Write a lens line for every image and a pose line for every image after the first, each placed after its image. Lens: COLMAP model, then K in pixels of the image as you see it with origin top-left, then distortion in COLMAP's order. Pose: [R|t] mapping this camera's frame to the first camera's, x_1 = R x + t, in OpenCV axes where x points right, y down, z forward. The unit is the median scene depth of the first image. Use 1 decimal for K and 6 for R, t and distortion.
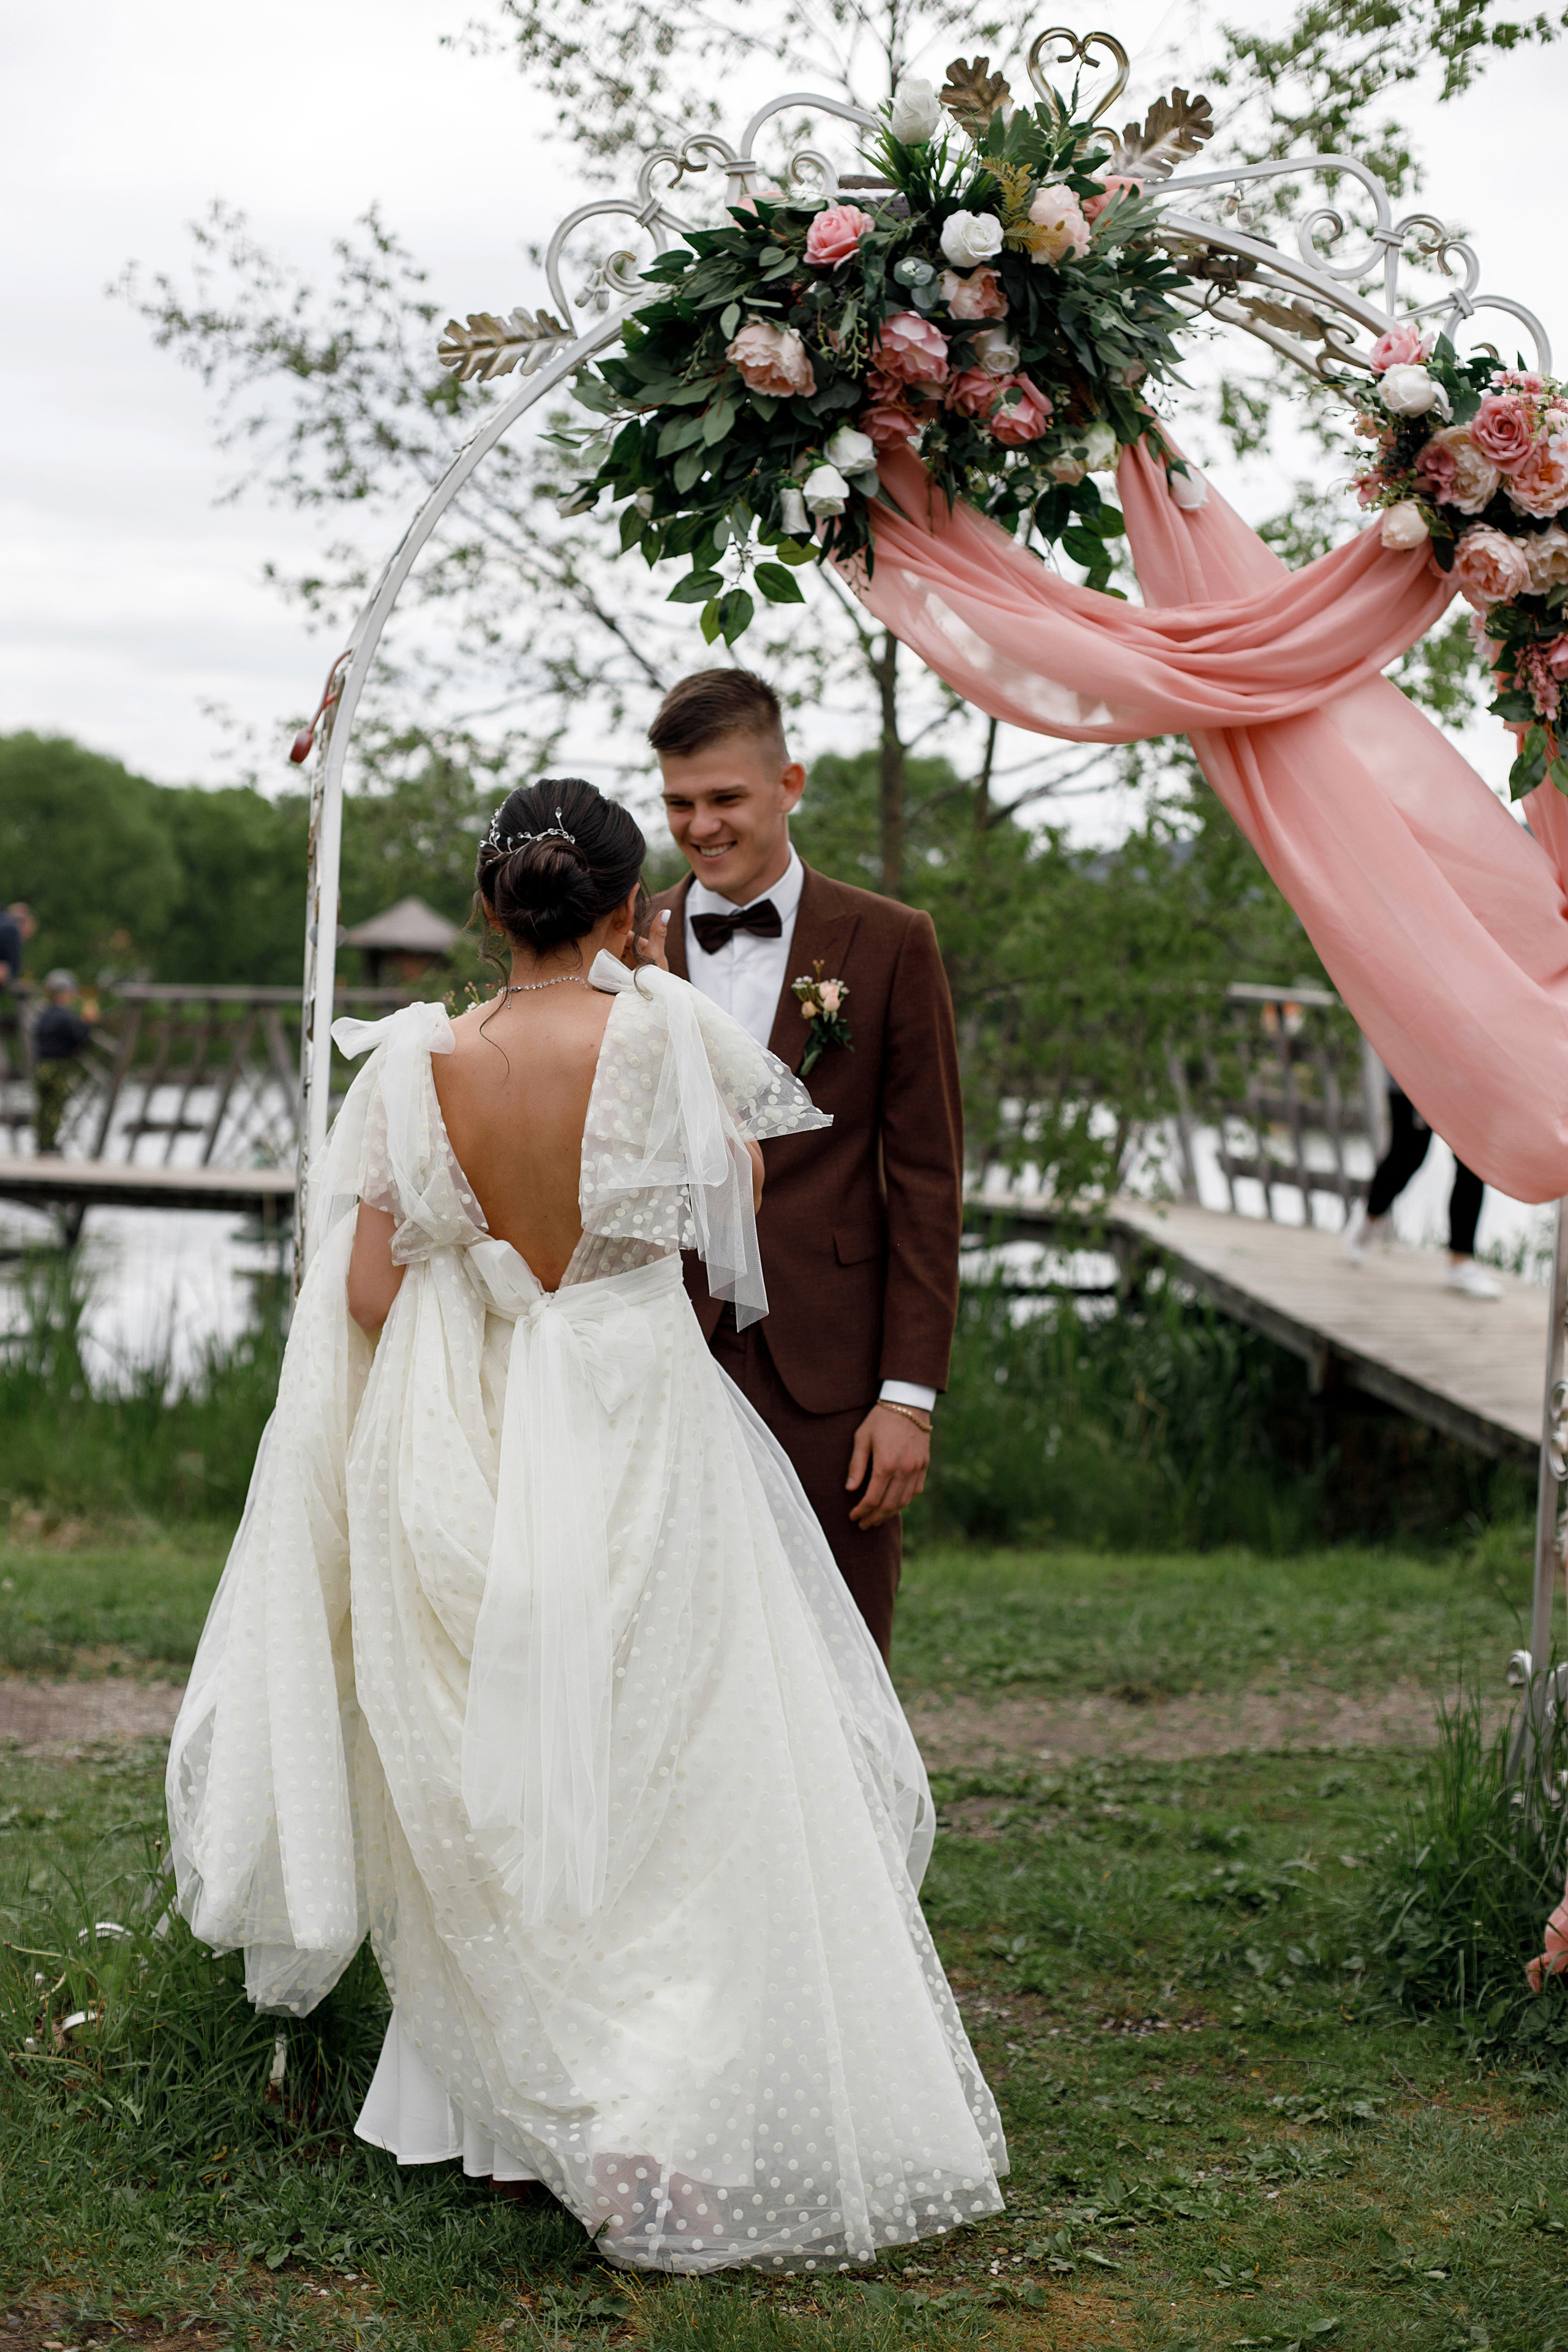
lens RADIAL K [[3439.3, 0, 839.6], [0, 3439.3, 1162.1], [0, 0, 1]] dist [-0.002900, -0.028442]
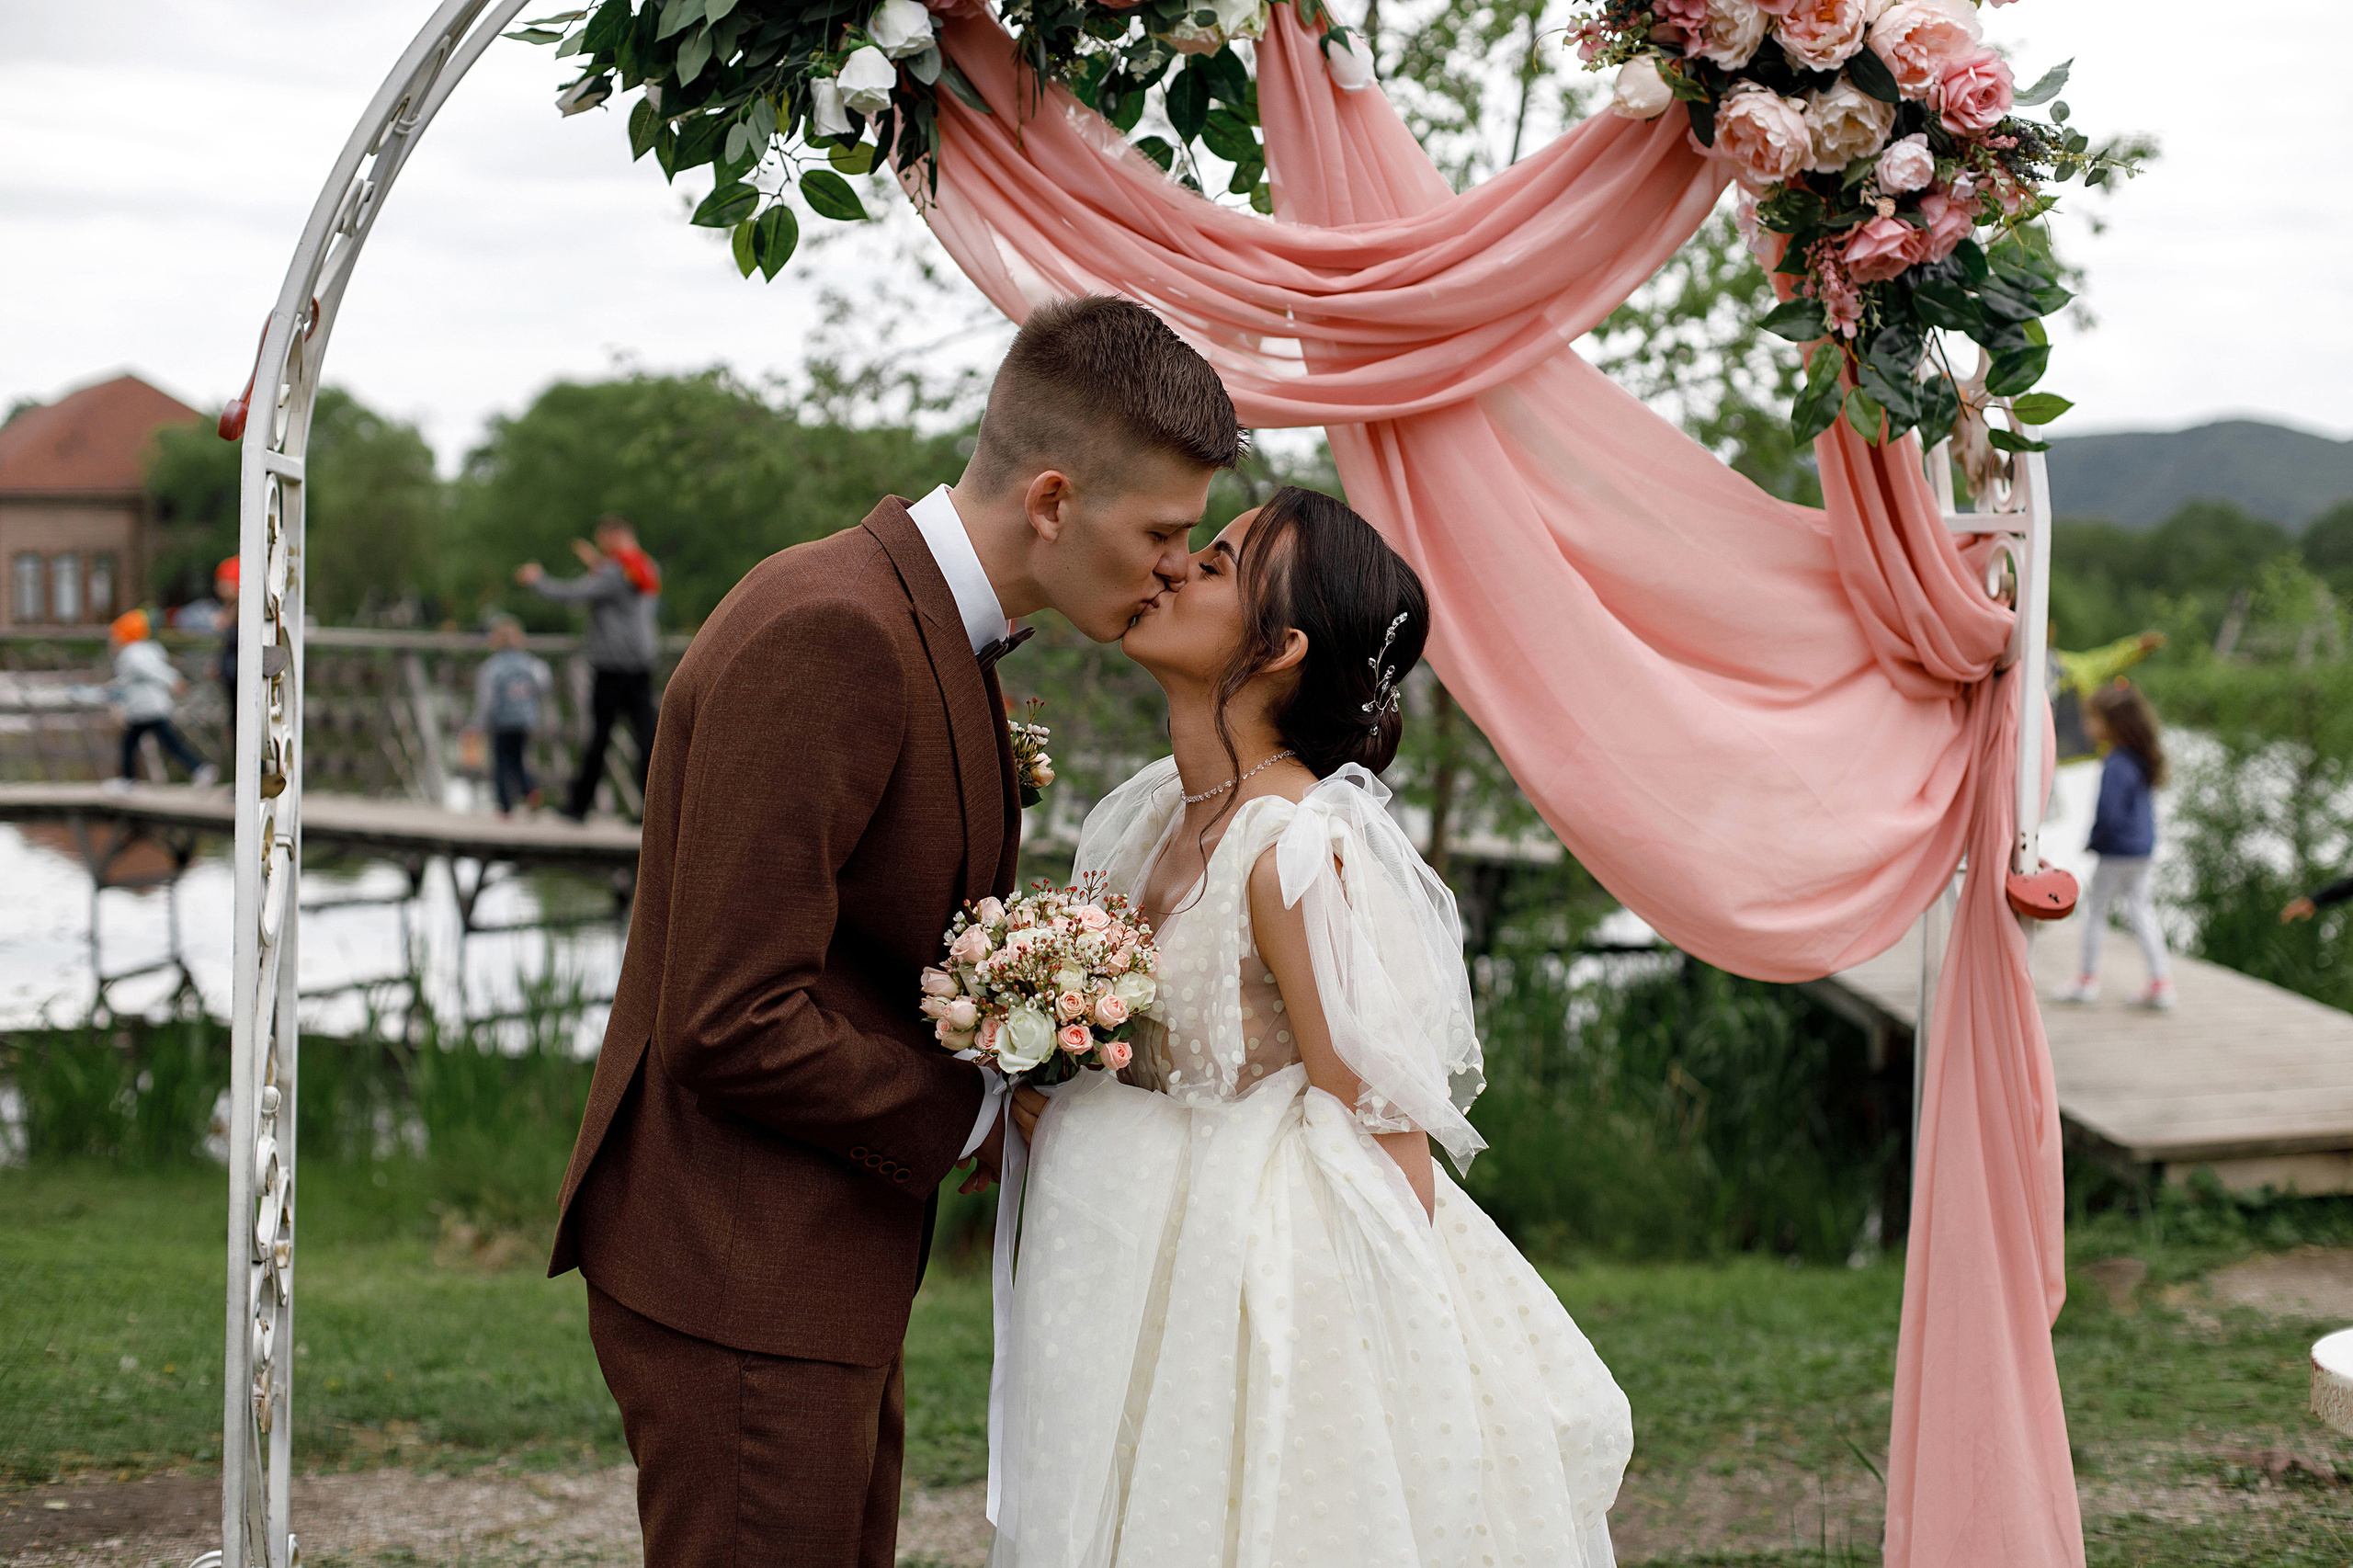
lens RADIAL K [[3454.4, 0, 1170.7], [0, 3454.4, 768.3], [0, 0, 1]] dist [-0.014023, 0.029088]
pose [[0.994425, -0.023292, -0.102840, 0.135153], [0.022980, 0.999727, -0.004217, -0.033641], [0.102911, 0.001830, 0.994689, 0.228065]]
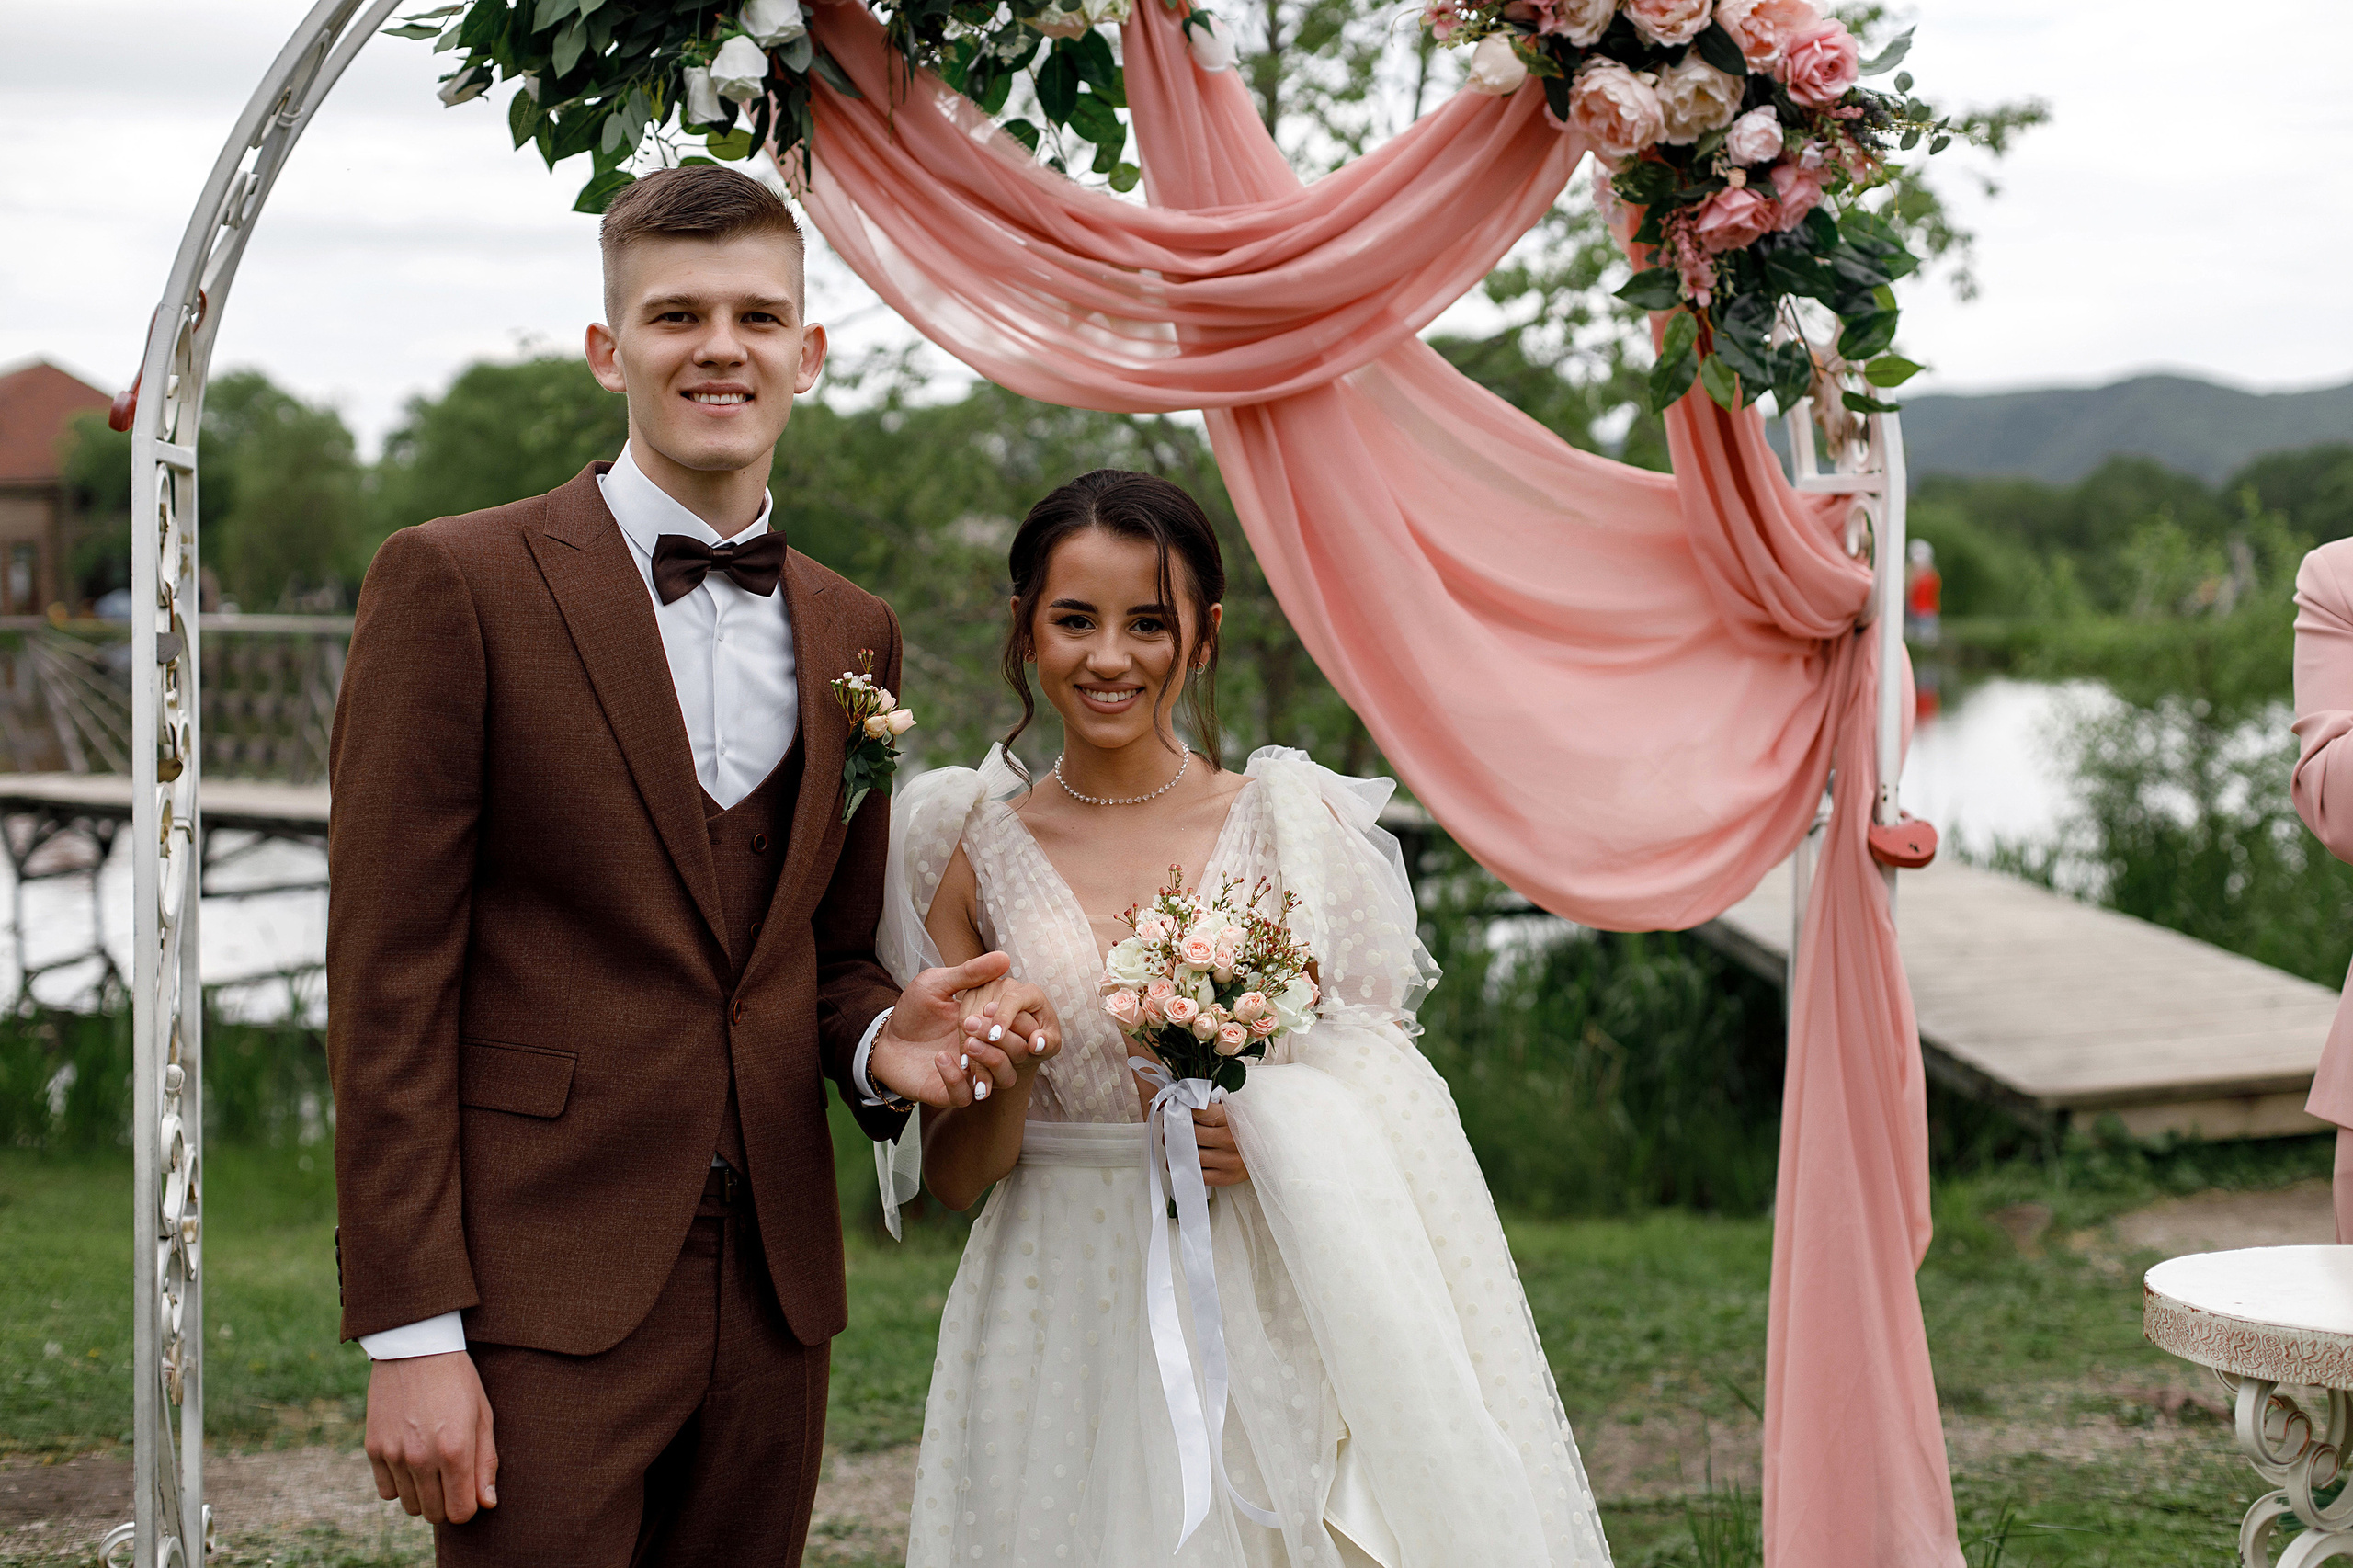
lens RADIAL K [[3458.2, 0, 1170.1], [0, 3458.2, 772.8], [0, 0, 1]] dist [0.002344, -0.036840]
pose [[0.995647, -0.040507, -0.083936, 0.149209], [0.041141, 0.999136, 0.005838, -0.032185], [0.083627, -0.009266, 0.996454, 0.208832]]
